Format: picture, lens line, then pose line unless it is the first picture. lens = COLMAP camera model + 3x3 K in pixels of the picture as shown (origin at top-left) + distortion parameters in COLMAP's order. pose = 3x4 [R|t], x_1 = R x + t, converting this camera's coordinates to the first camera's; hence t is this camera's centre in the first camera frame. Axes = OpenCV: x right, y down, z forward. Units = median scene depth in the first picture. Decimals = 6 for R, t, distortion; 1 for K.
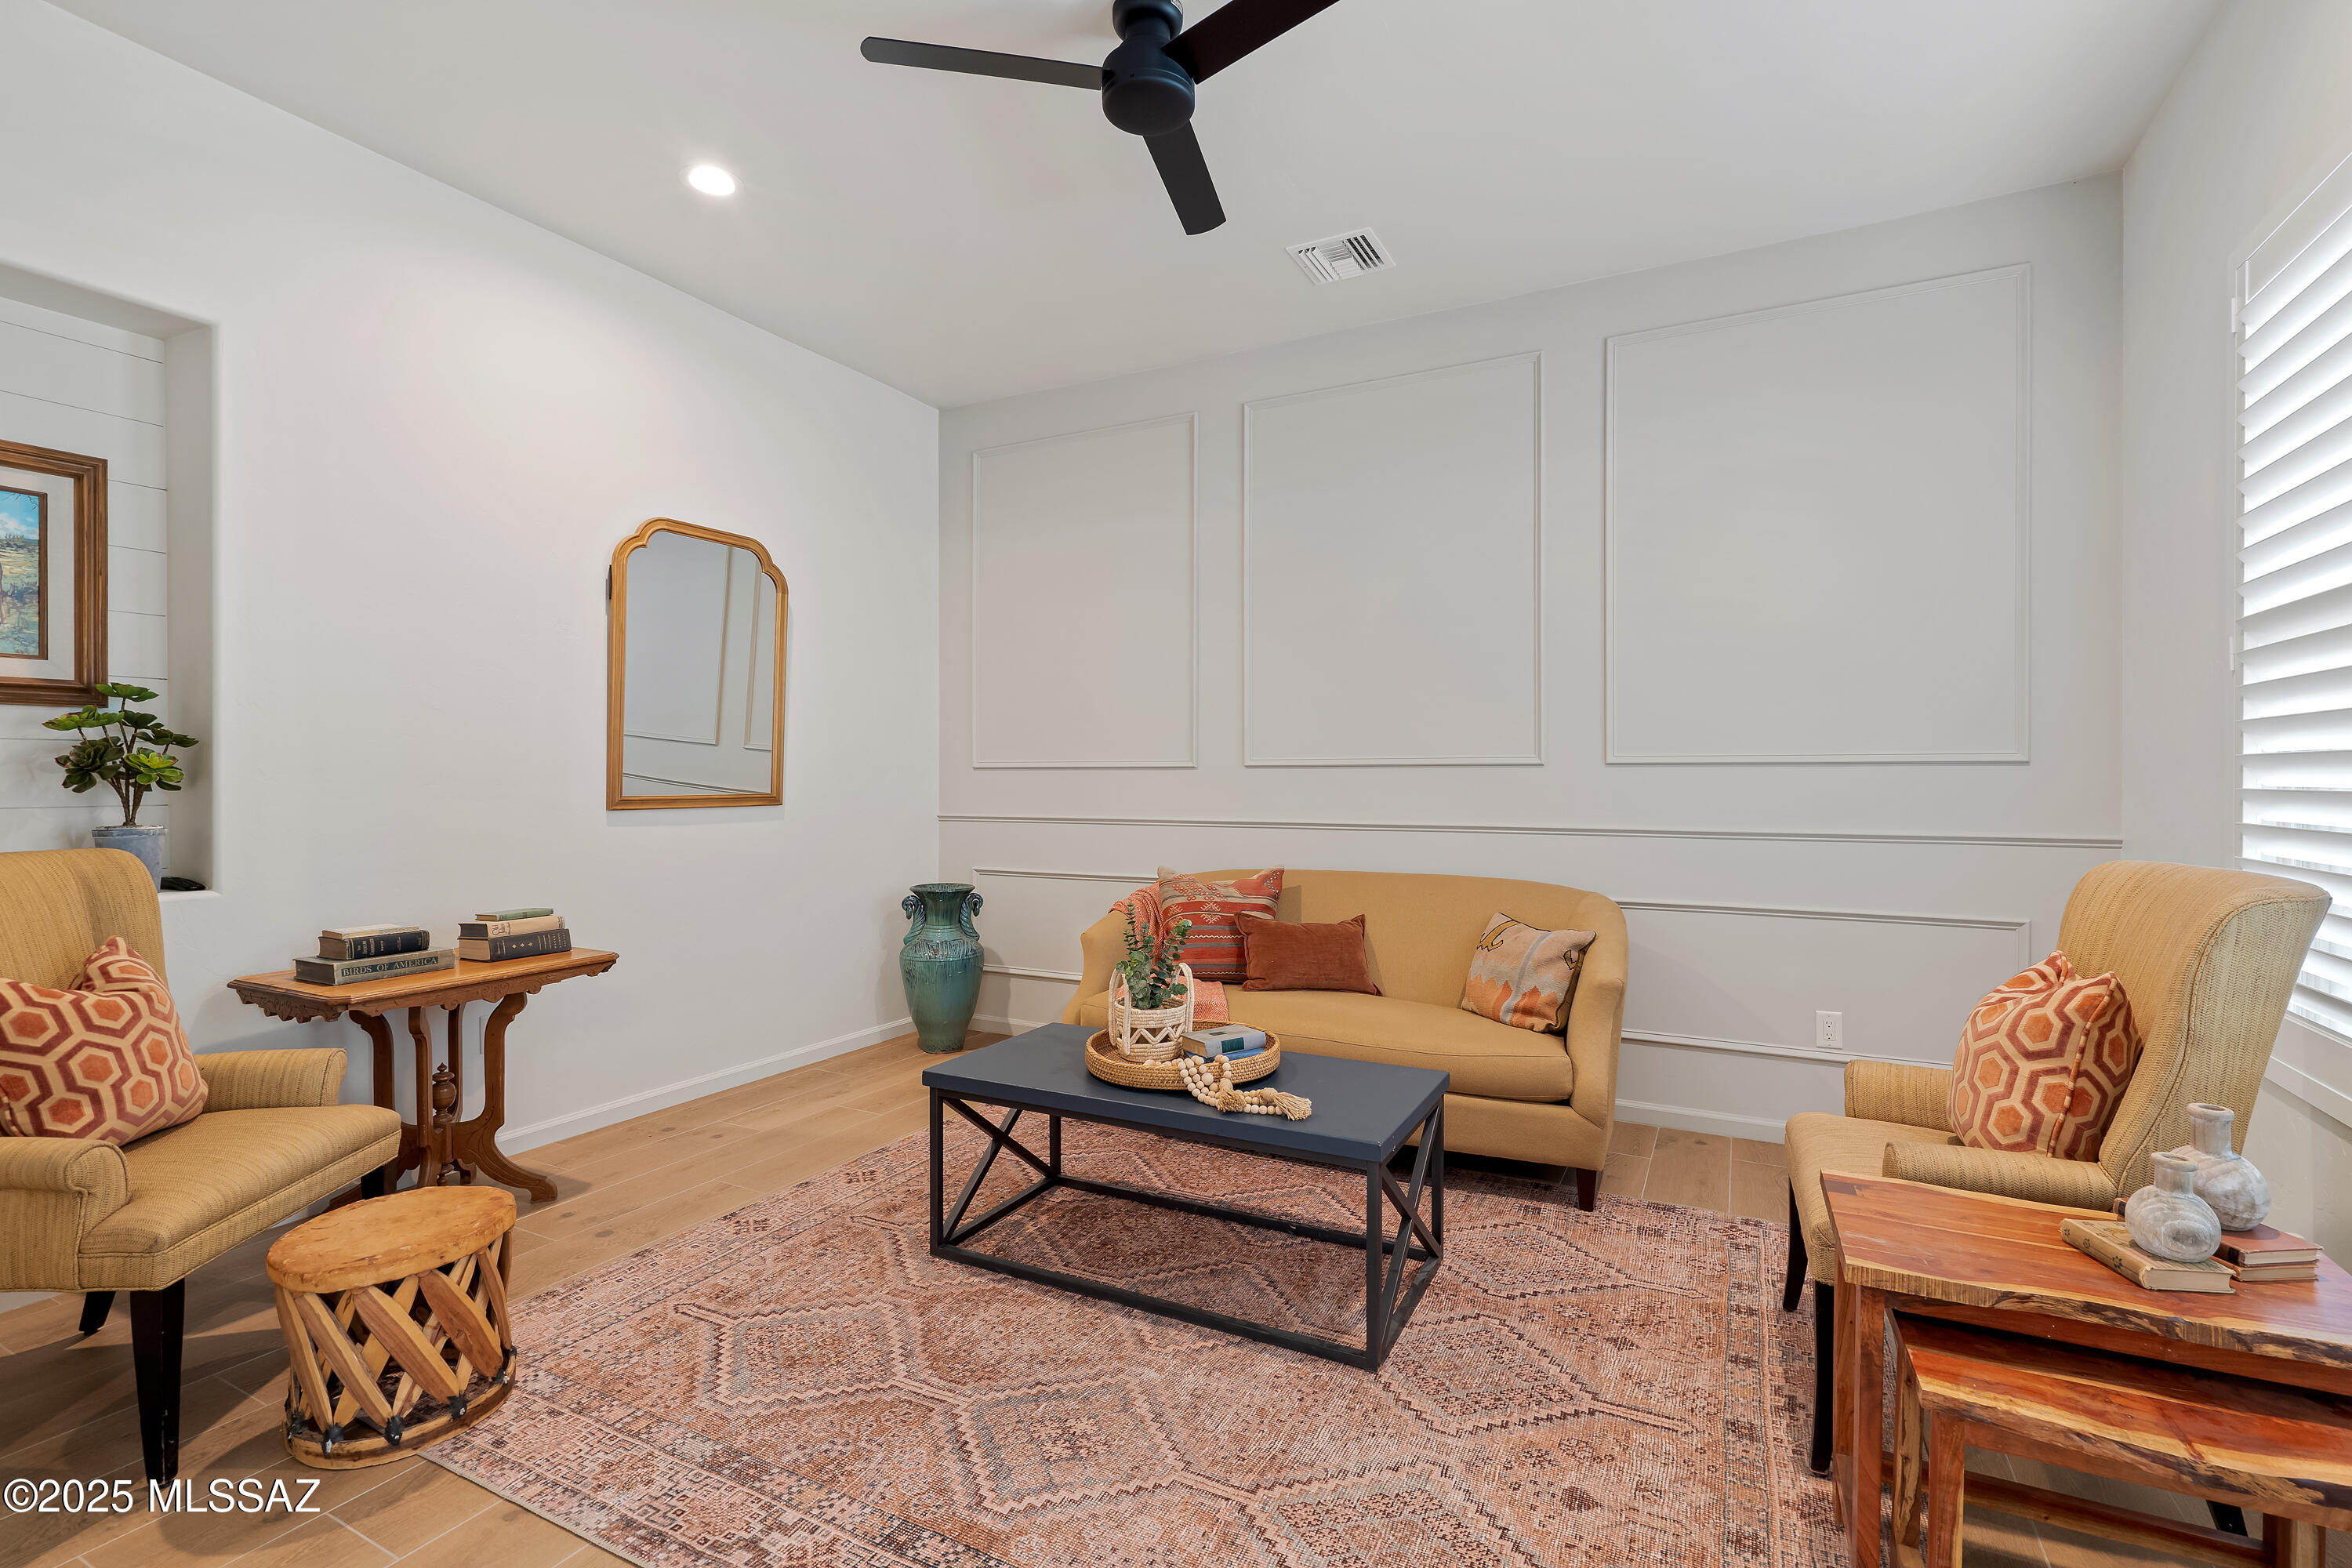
lens RADIAL K [[1068.1, 0, 1187.3], [0, 1068.1, 787.6], [0, 0, 1]] dist [-0.005688, 0.002999]
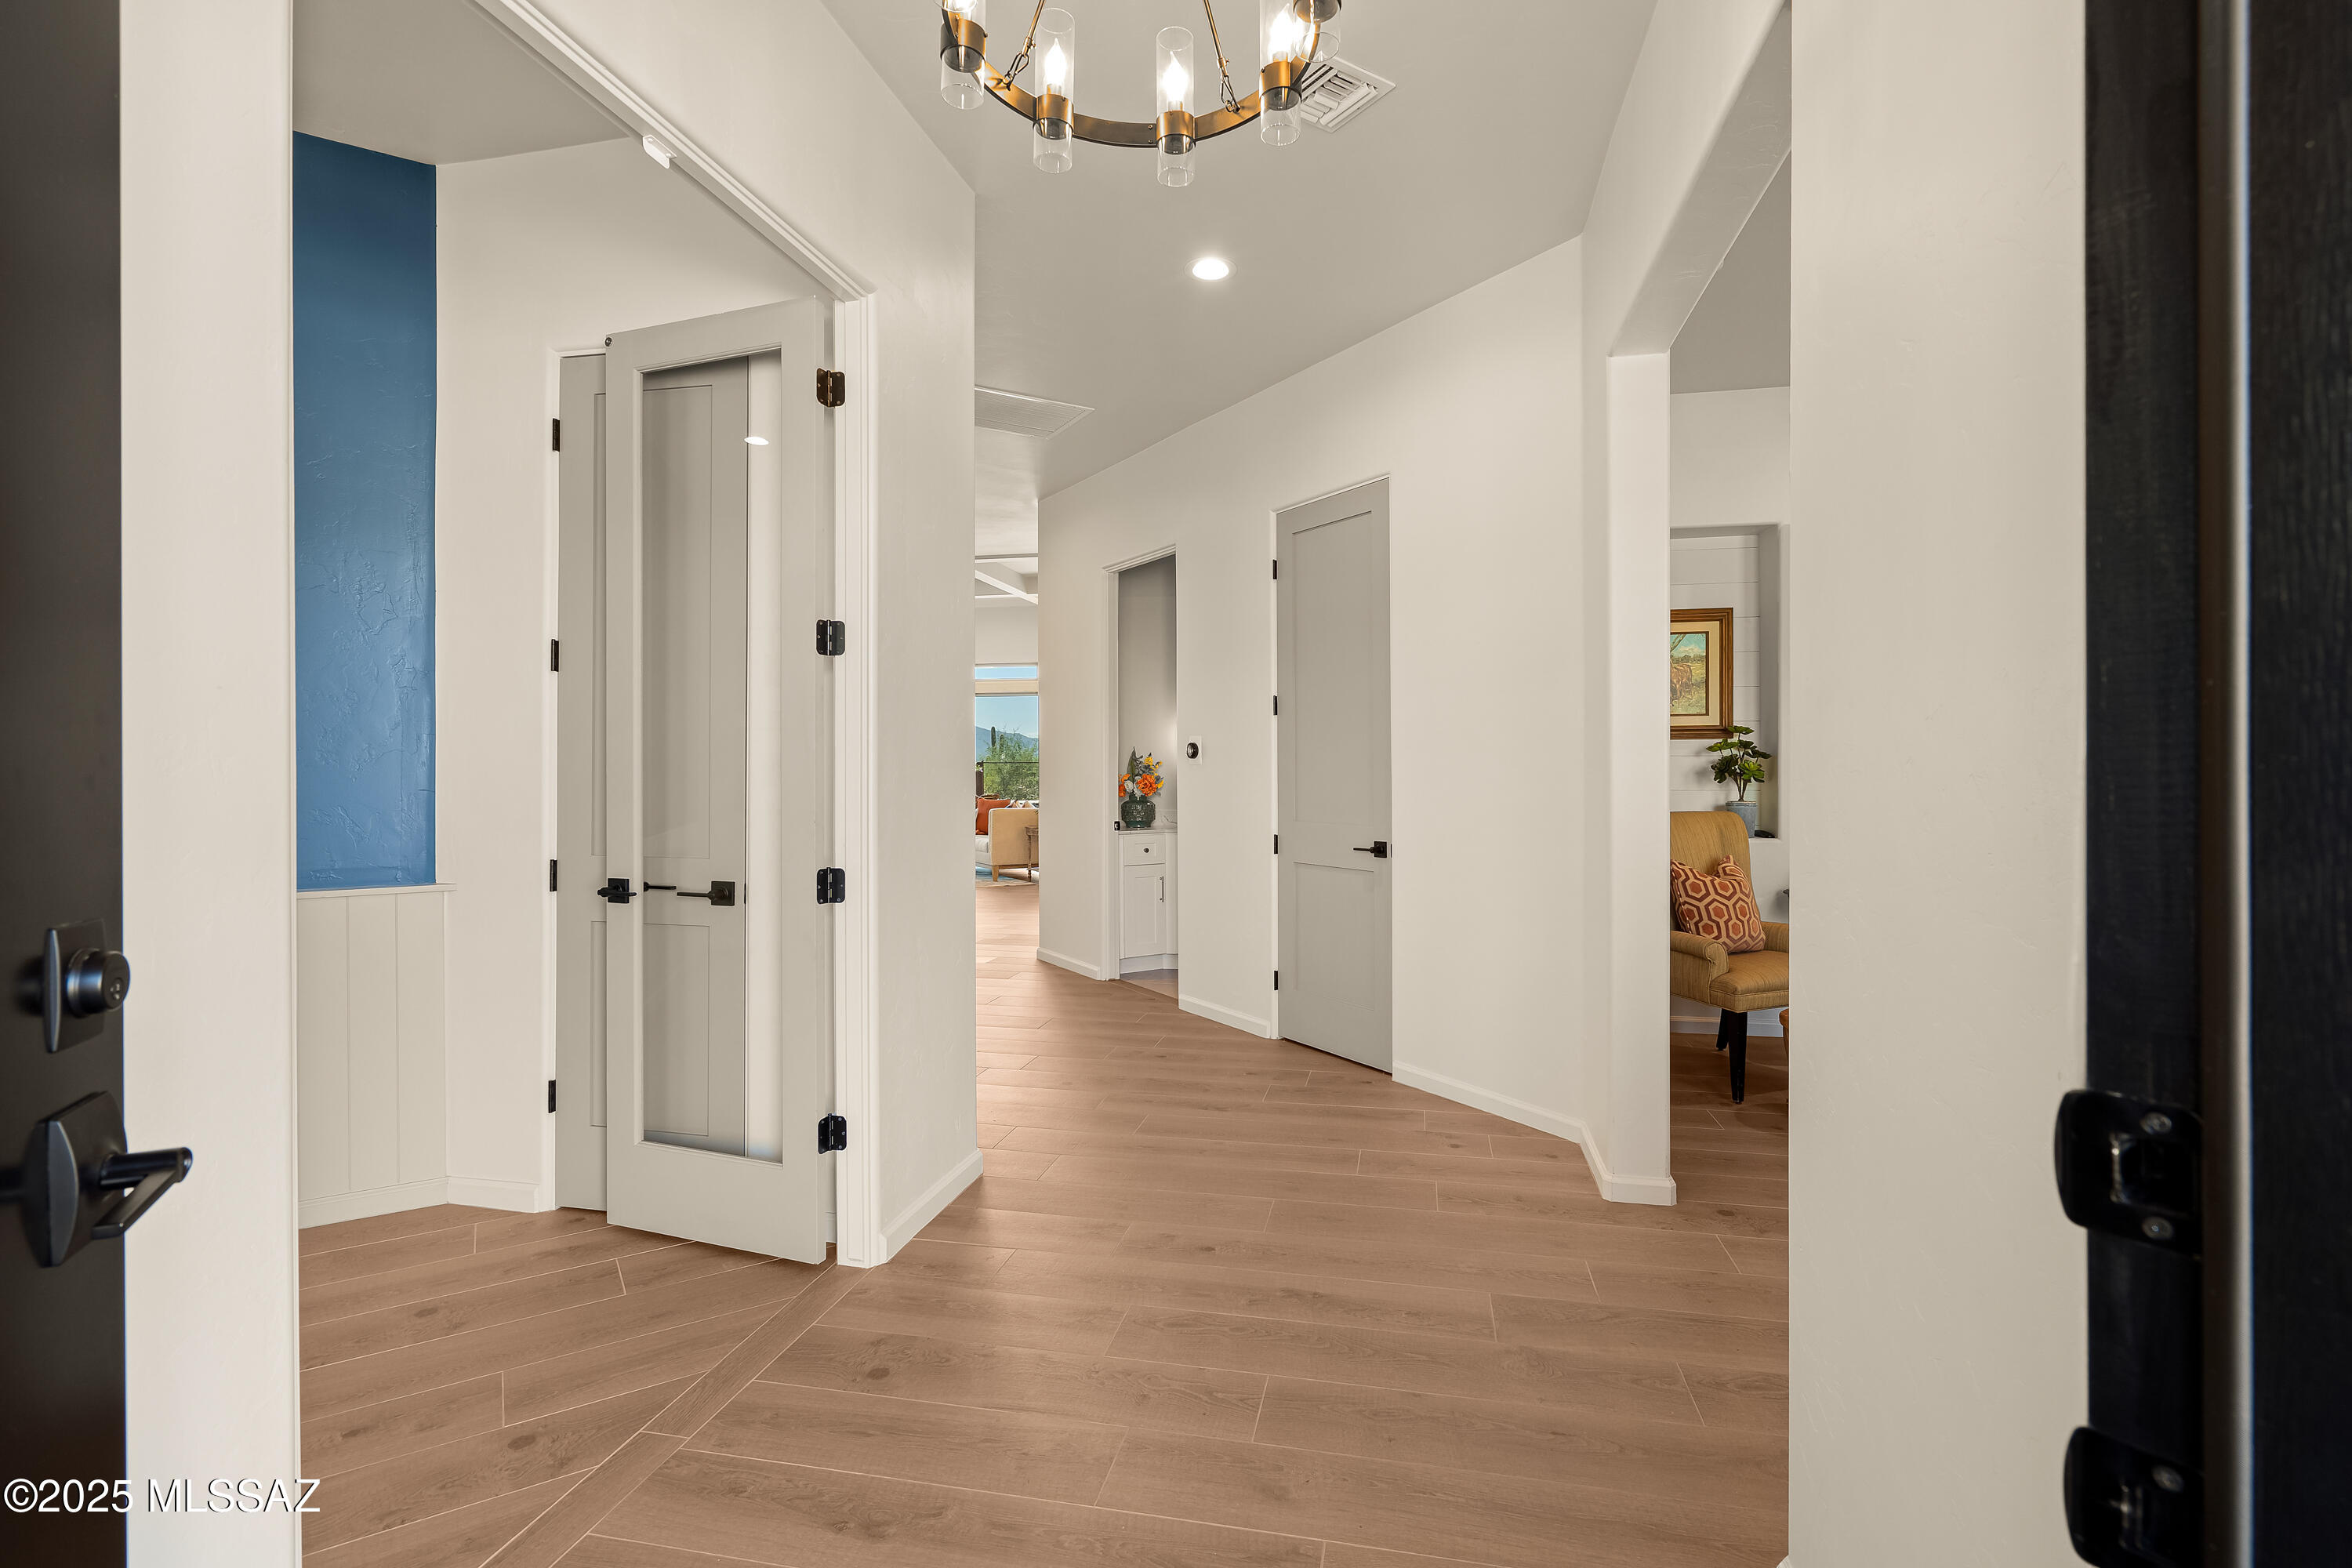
lens RADIAL K [[1068.1, 0, 1183.6], [0, 1068.1, 781.0], [0, 0, 1]] dist [-0.005688, 0.002999]
pose [[0.266879, 0.000925, -0.963730, 0.562463], [-0.002641, 0.999996, 0.000229, 0.002129], [0.963726, 0.002484, 0.266880, -0.453811]]
